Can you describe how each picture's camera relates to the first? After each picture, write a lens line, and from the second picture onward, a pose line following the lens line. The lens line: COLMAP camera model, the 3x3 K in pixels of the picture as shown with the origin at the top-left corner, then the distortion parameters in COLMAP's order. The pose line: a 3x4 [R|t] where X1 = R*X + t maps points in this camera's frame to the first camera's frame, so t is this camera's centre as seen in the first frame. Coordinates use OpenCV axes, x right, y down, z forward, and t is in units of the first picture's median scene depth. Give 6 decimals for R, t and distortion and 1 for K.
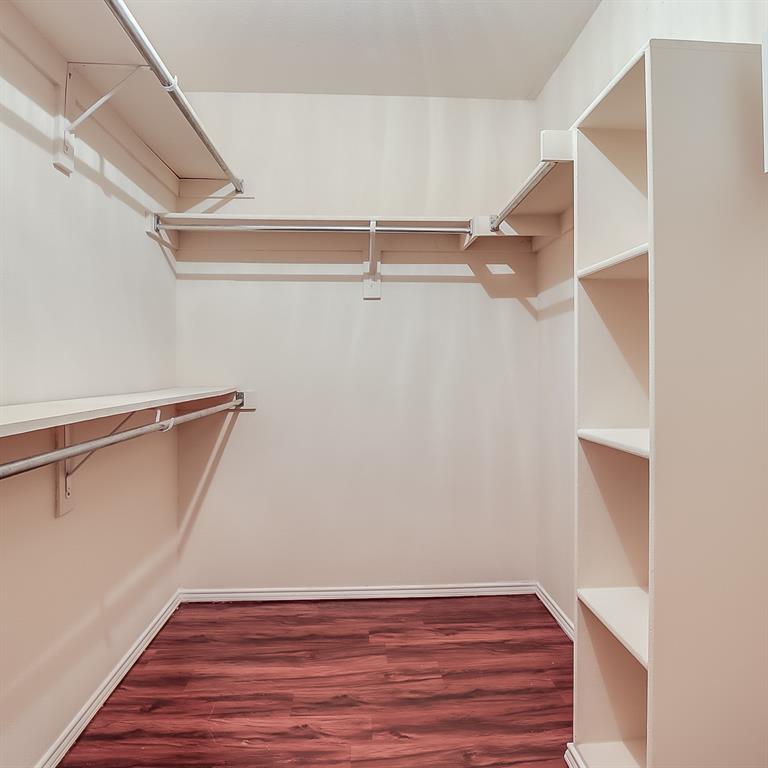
lens RADIAL K [[544.3, 0, 385.8], [0, 544.3, 363.2], [0, 0, 1]] dist [-0.034405, -0.001501]
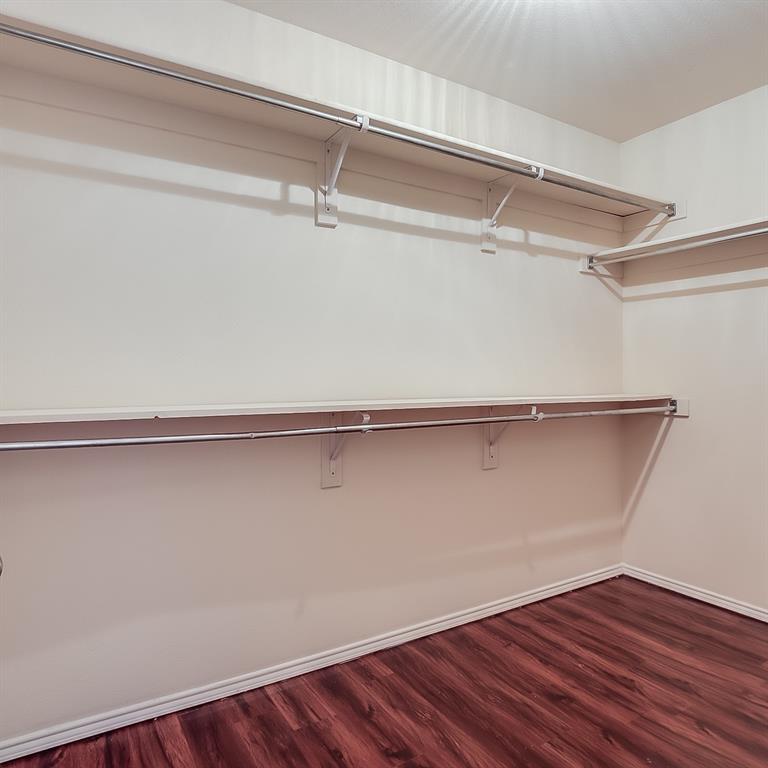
lens RADIAL K [[531.0, 0, 384.0], [0, 531.0, 384.0], [0, 0, 1]] dist [-0.035343, 0.000104]
pose [[0.474410, 0.012345, -0.880217, 0.460087], [0.005265, 0.999844, 0.016861, 0.001585], [0.880288, -0.012634, 0.474271, -0.013882]]
